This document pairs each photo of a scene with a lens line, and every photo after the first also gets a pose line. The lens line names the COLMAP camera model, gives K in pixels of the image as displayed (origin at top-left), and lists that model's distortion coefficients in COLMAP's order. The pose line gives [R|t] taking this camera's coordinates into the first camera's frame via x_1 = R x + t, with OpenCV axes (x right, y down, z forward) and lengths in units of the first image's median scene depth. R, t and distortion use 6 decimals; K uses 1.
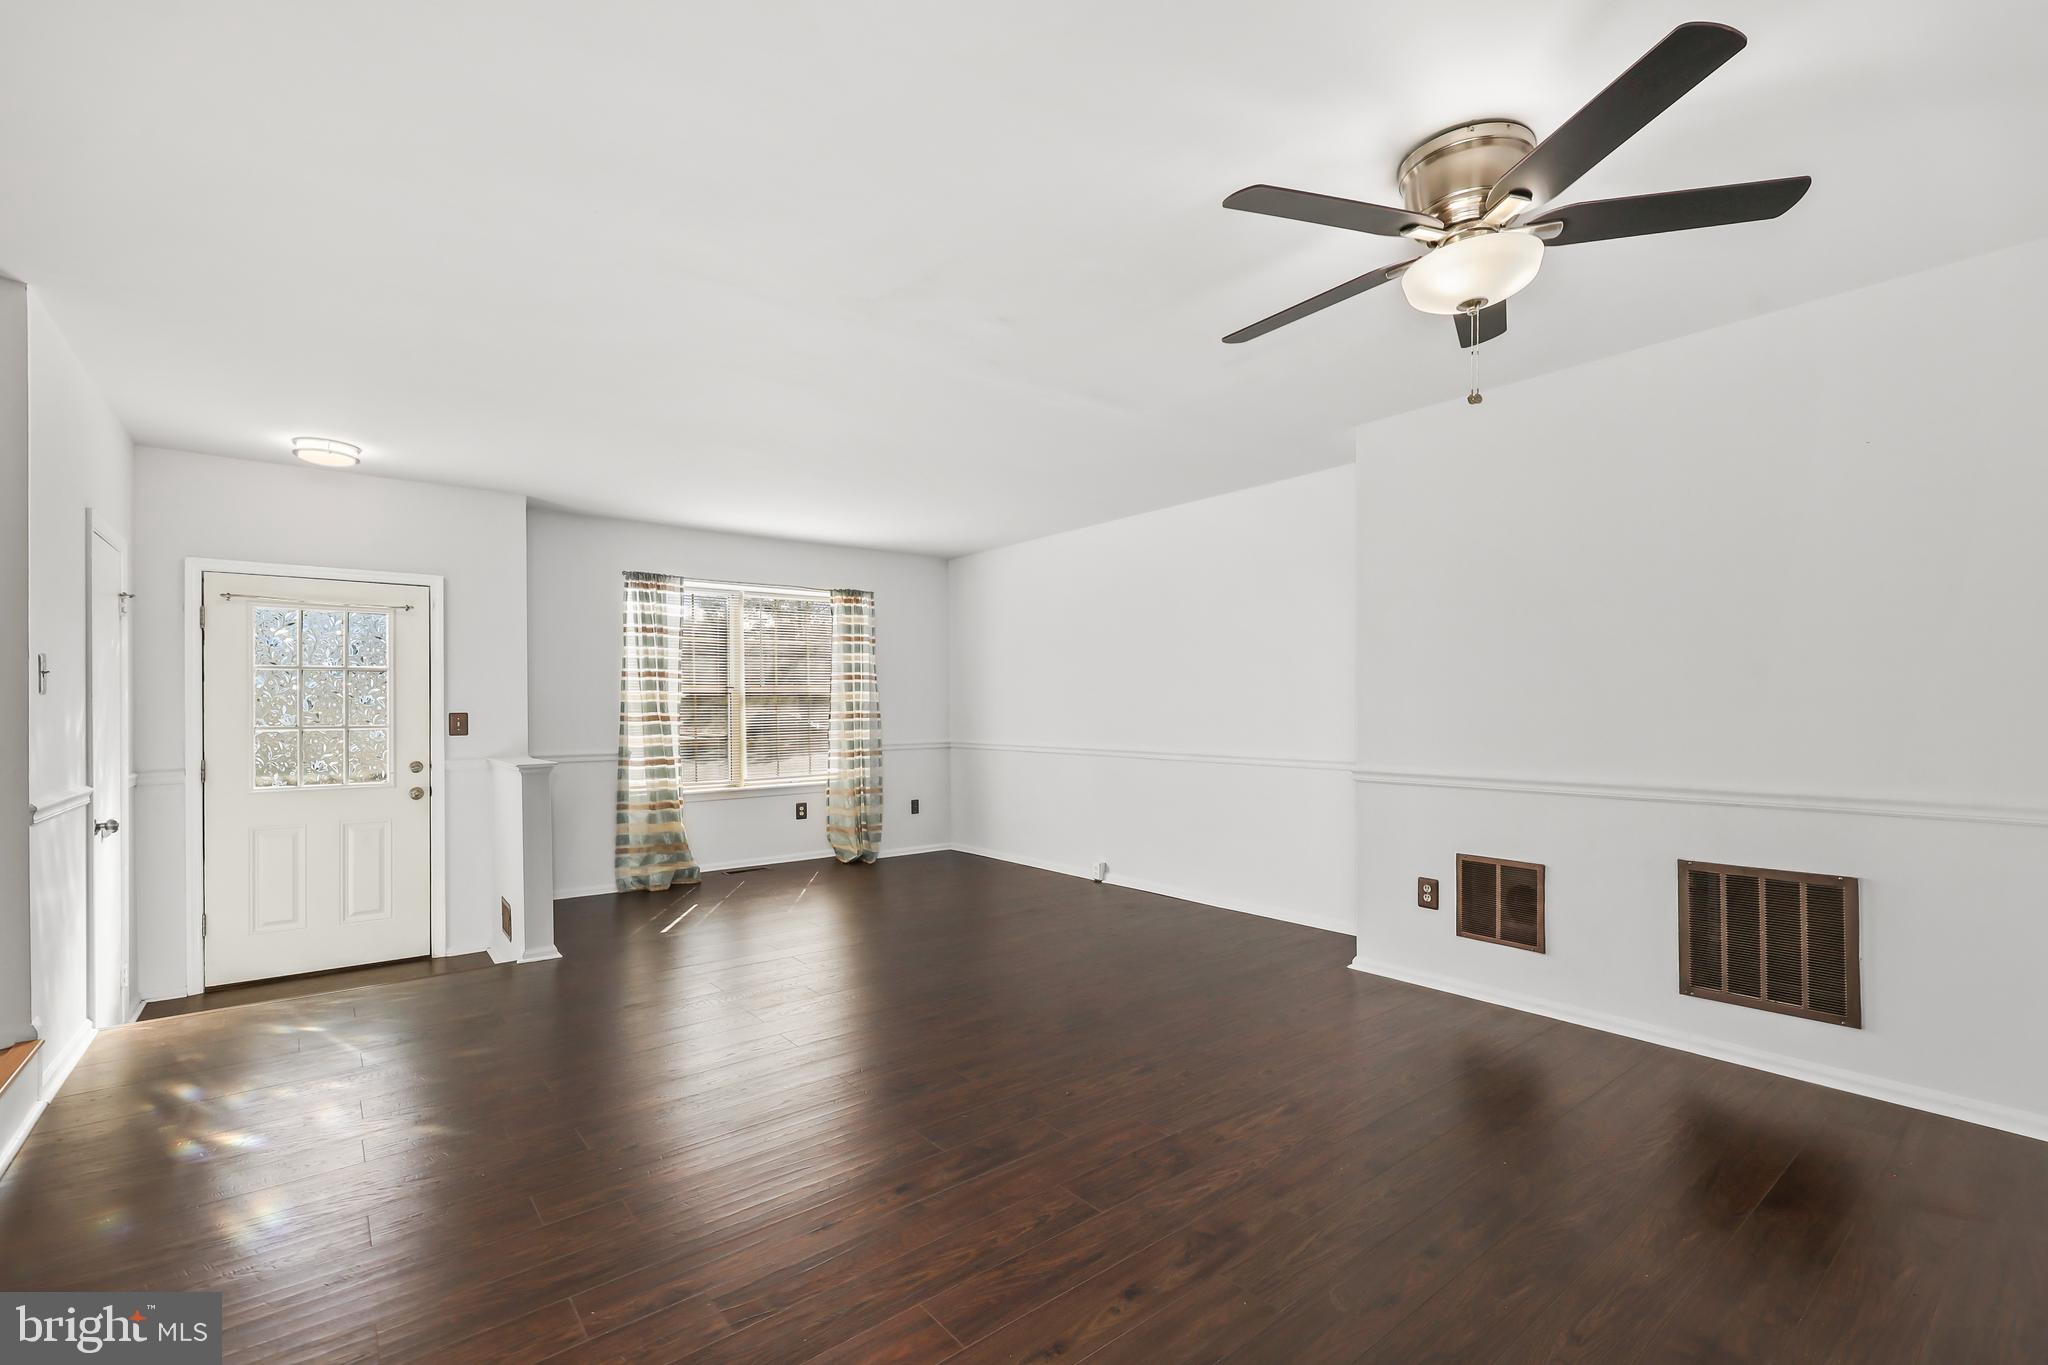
lens RADIAL K [[855.4, 0, 1013.8], [0, 855.4, 702.6], [0, 0, 1]] dist [0.002301, -0.000194]
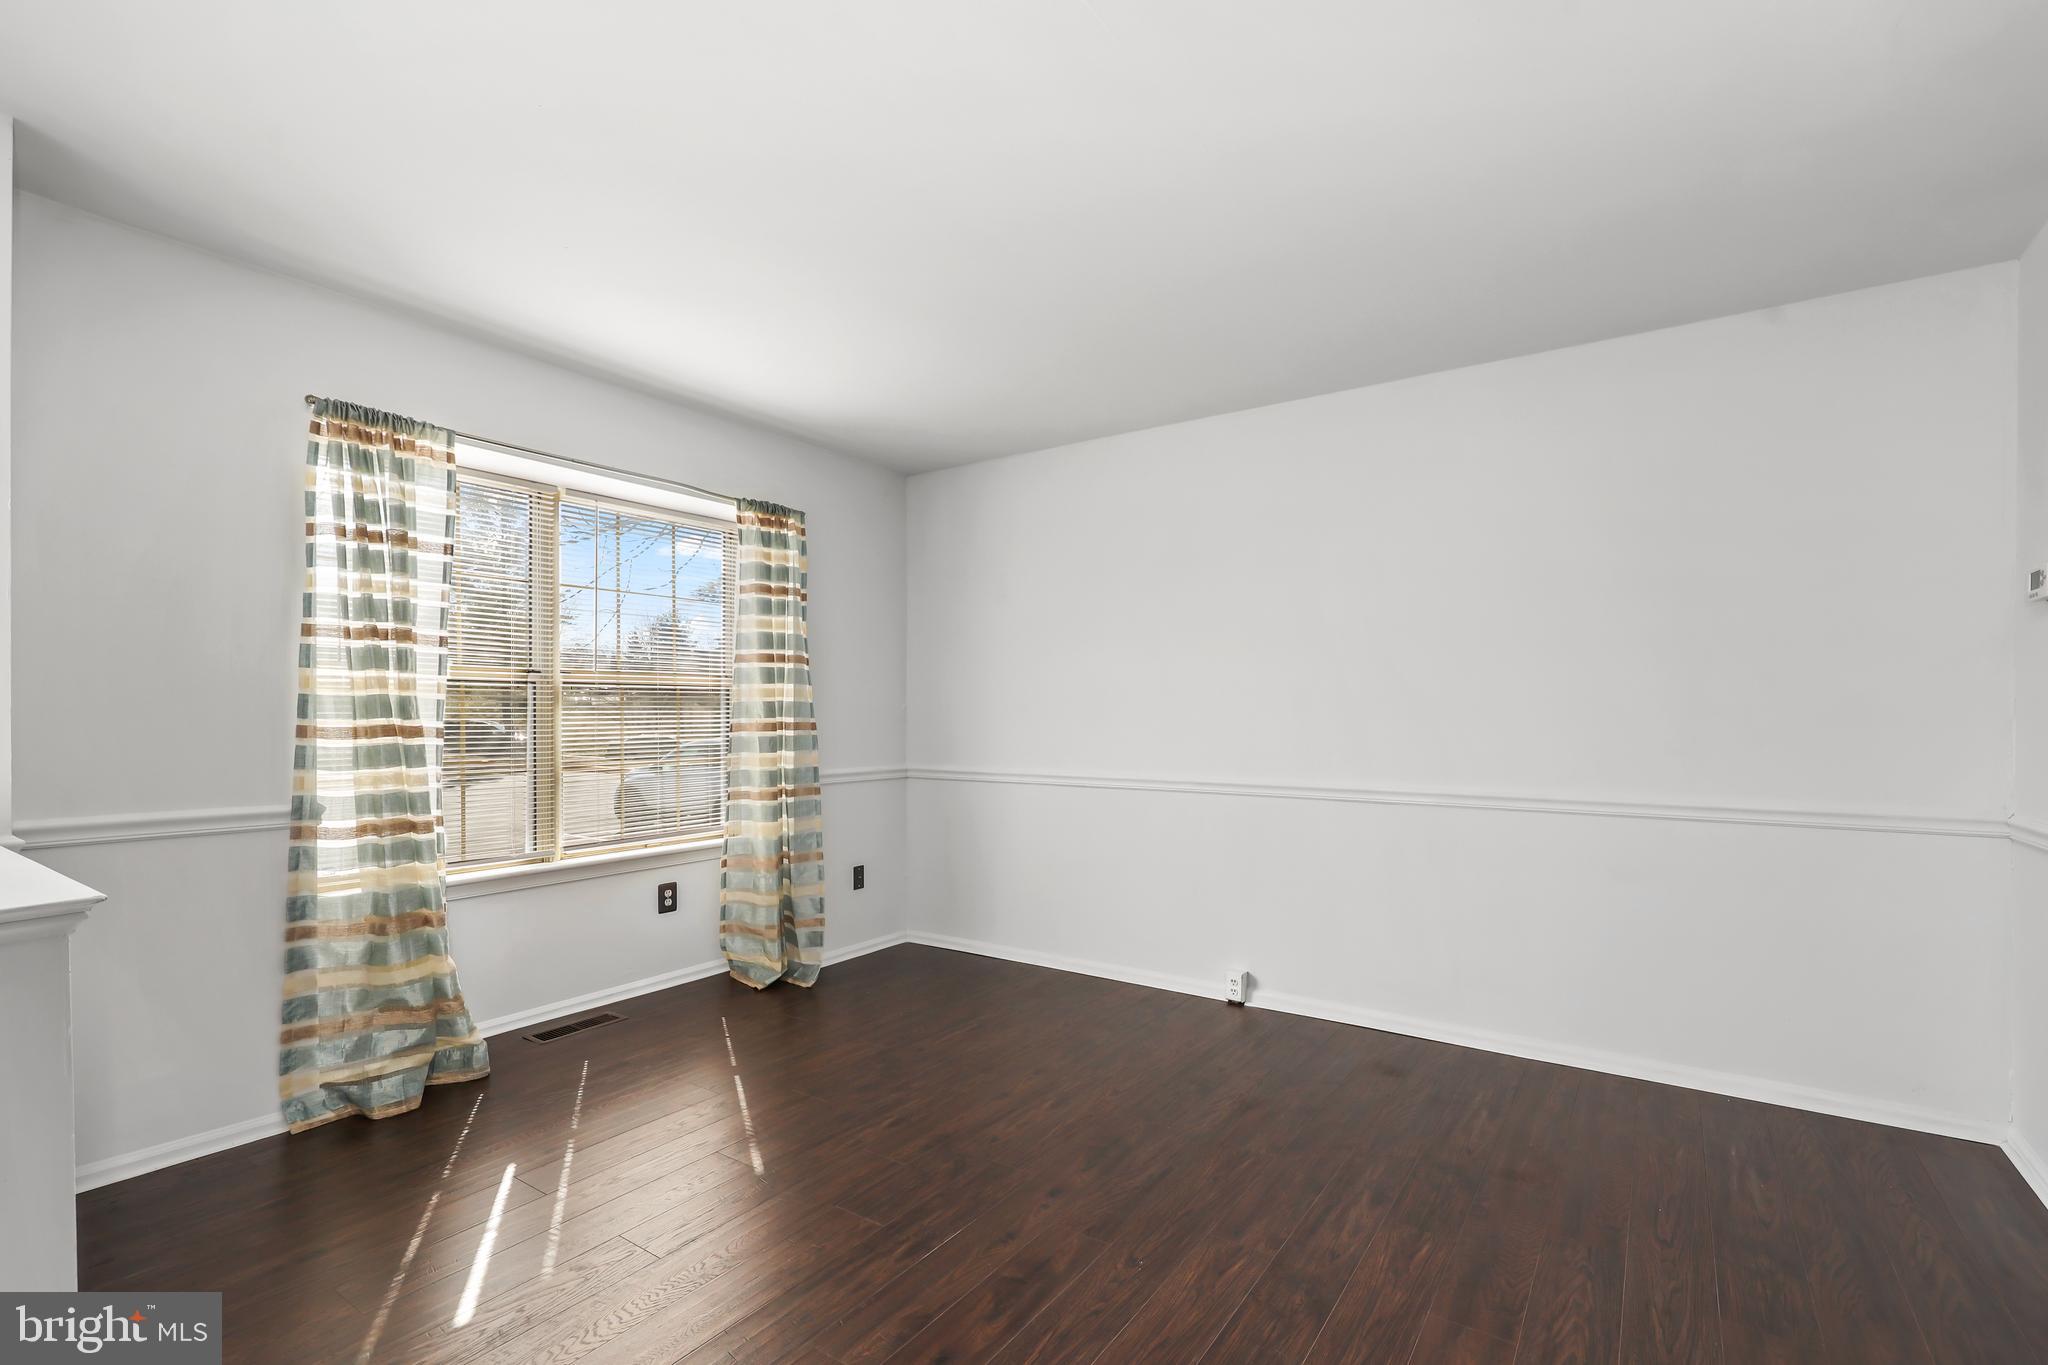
lens RADIAL K [[906.6, 0, 1031.1], [0, 906.6, 711.9], [0, 0, 1]] dist [0.000968, 0.000340]
pose [[0.956521, 0.008467, 0.291541, -0.205498], [-0.008966, 0.999960, 0.000376, 0.004273], [-0.291526, -0.002974, 0.956558, 0.389367]]
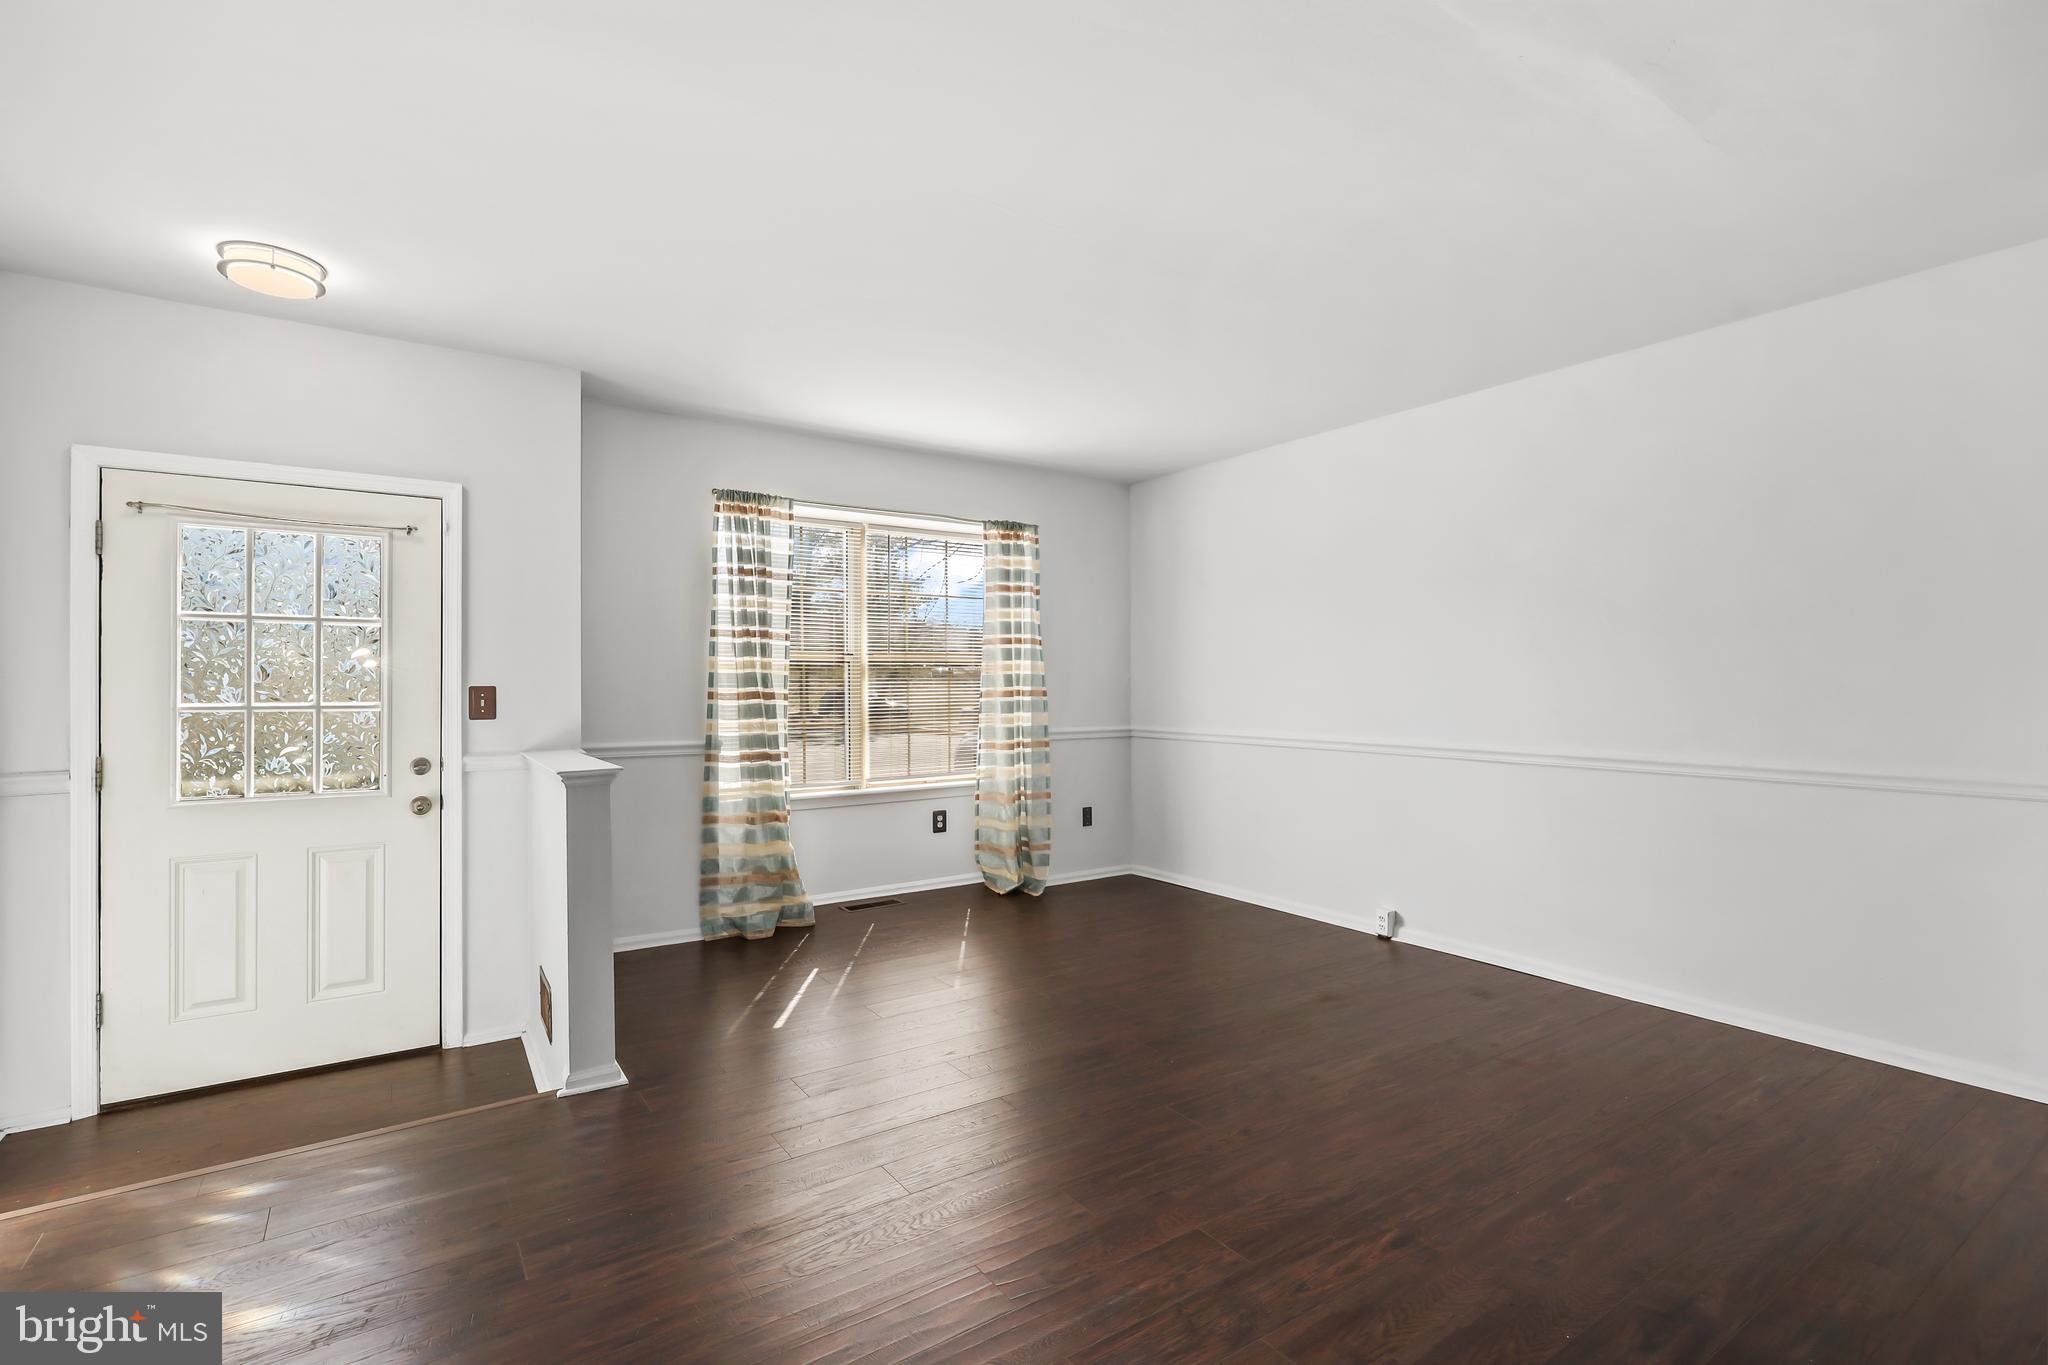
lens RADIAL K [[916.4, 0, 1030.1], [0, 916.4, 678.0], [0, 0, 1]] dist [0.000374, 0.000246]
pose [[0.997526, 0.004658, -0.070141, -0.120861], [-0.004722, 0.999989, -0.000742, 0.002800], [0.070137, 0.001072, 0.997537, 0.224398]]
